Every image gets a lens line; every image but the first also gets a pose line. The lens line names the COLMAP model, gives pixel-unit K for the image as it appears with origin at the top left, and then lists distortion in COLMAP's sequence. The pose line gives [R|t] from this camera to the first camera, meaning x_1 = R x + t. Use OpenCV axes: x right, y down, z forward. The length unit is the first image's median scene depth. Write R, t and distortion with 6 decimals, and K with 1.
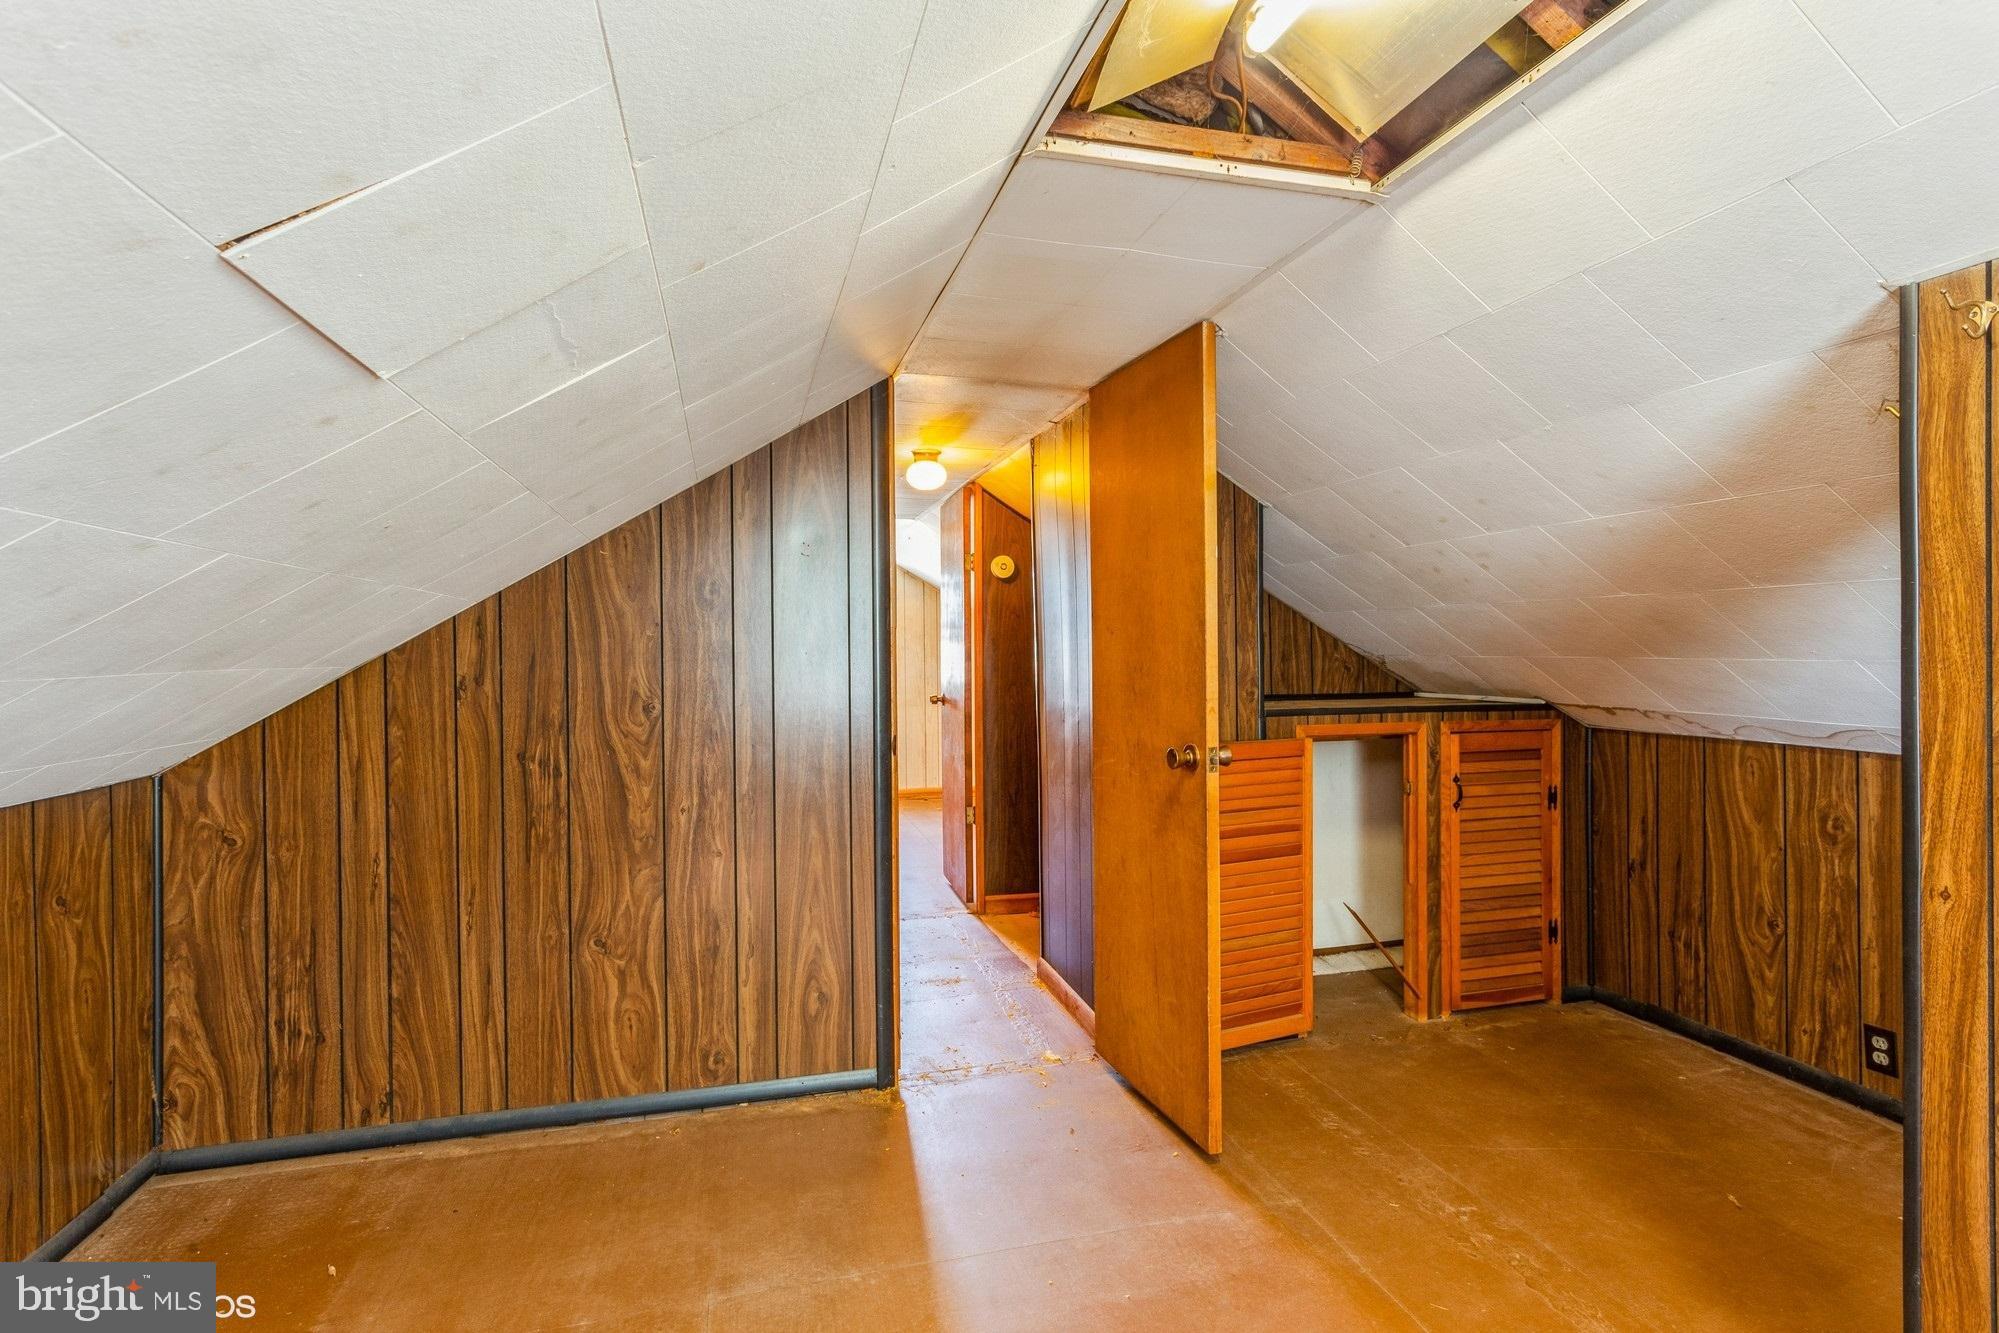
lens RADIAL K [[960.4, 0, 1000.9], [0, 960.4, 656.0], [0, 0, 1]] dist [0.000019, 0.001069]
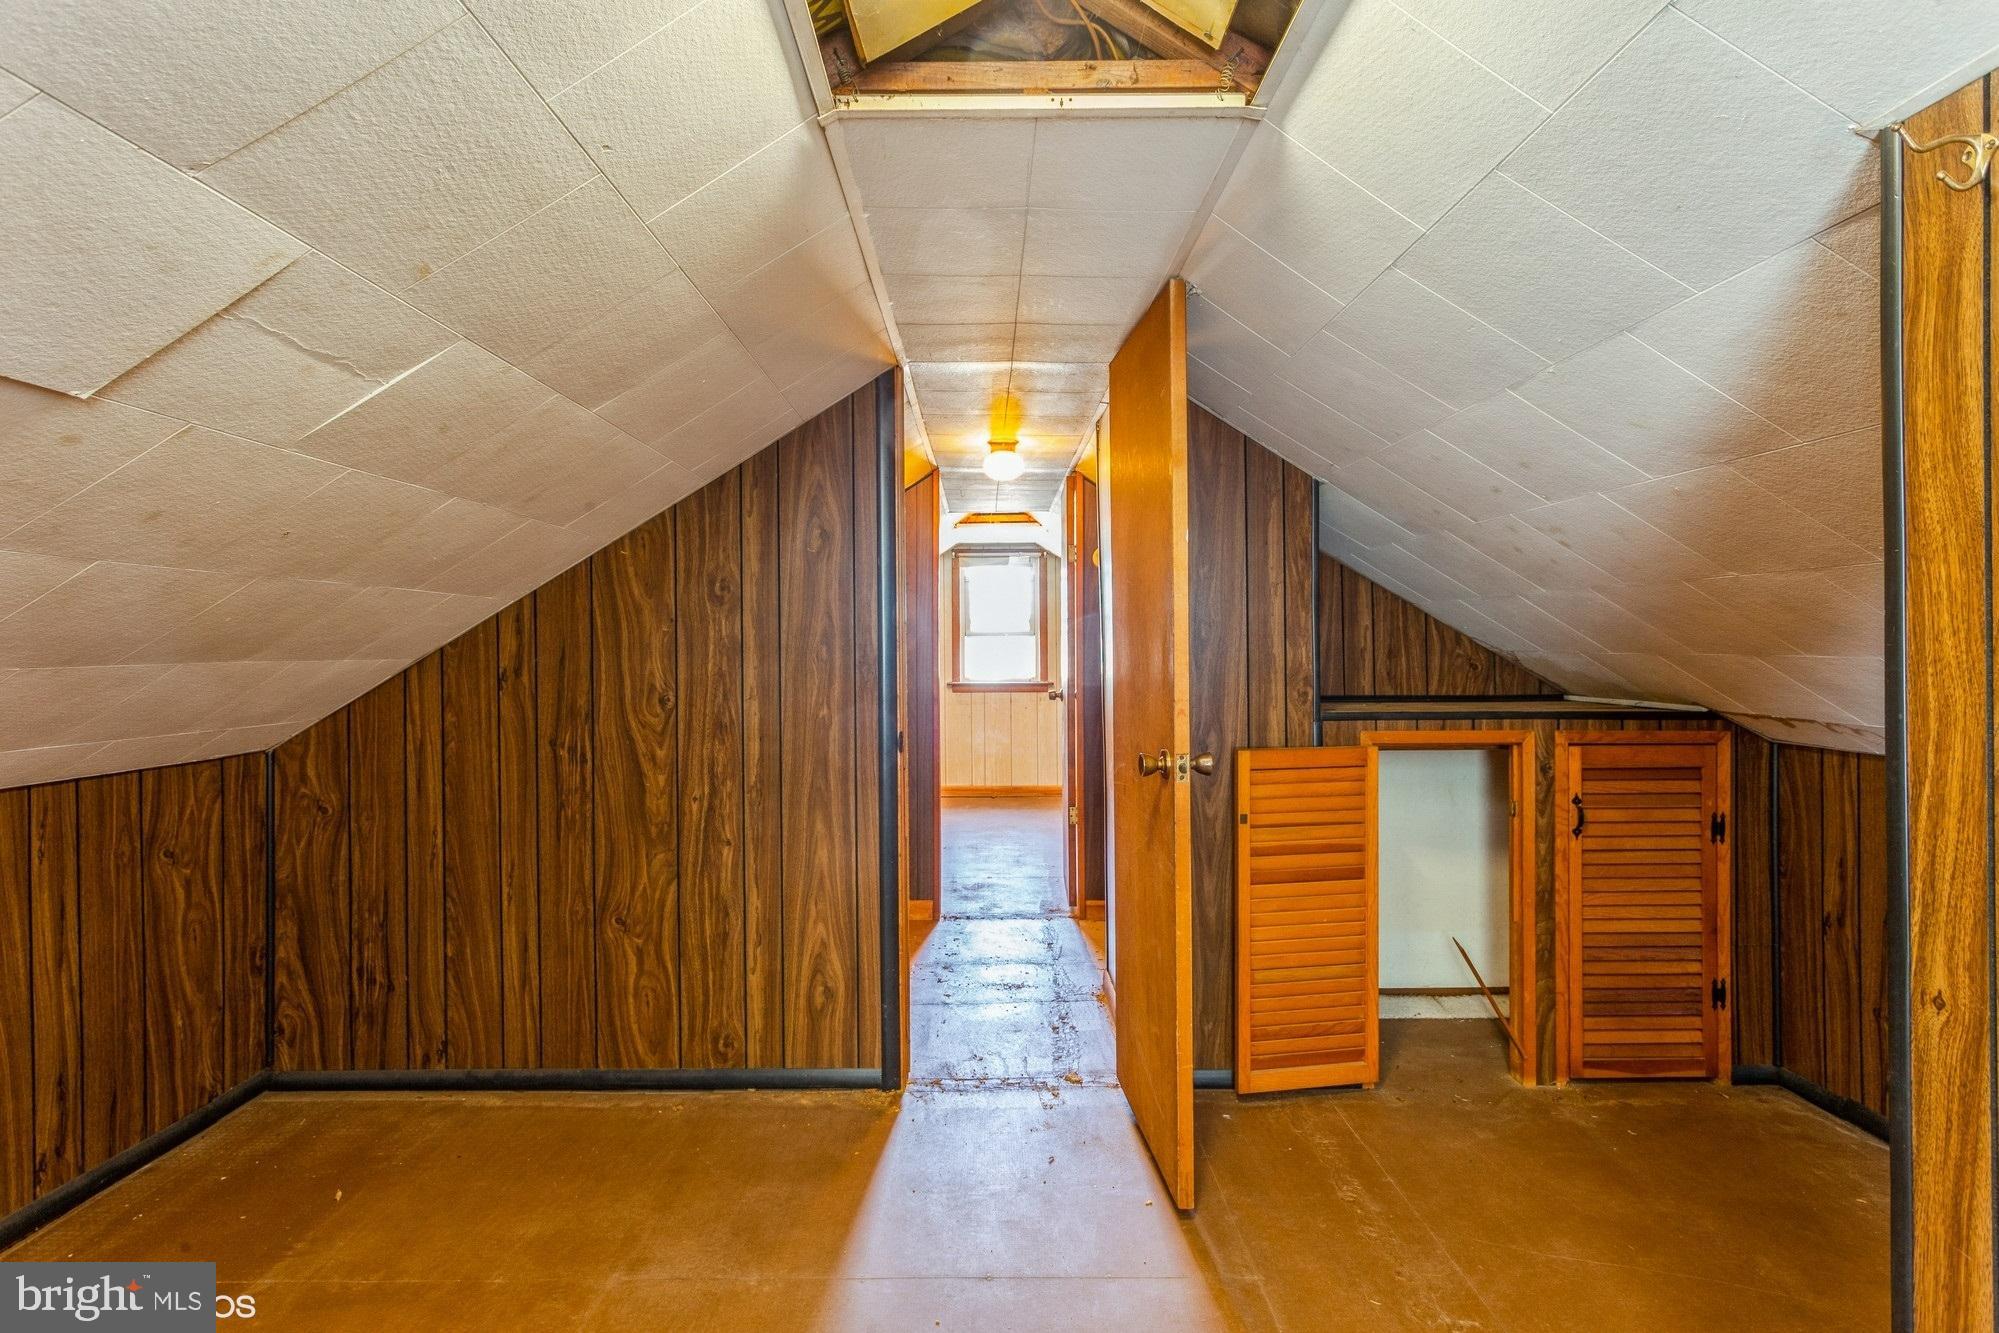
lens RADIAL K [[963.5, 0, 995.6], [0, 963.5, 648.7], [0, 0, 1]] dist [0.000966, 0.000378]
pose [[0.966322, 0.001976, -0.257329, 0.256832], [-0.002332, 0.999997, -0.001077, -0.001444], [0.257326, 0.001641, 0.966323, 0.079311]]
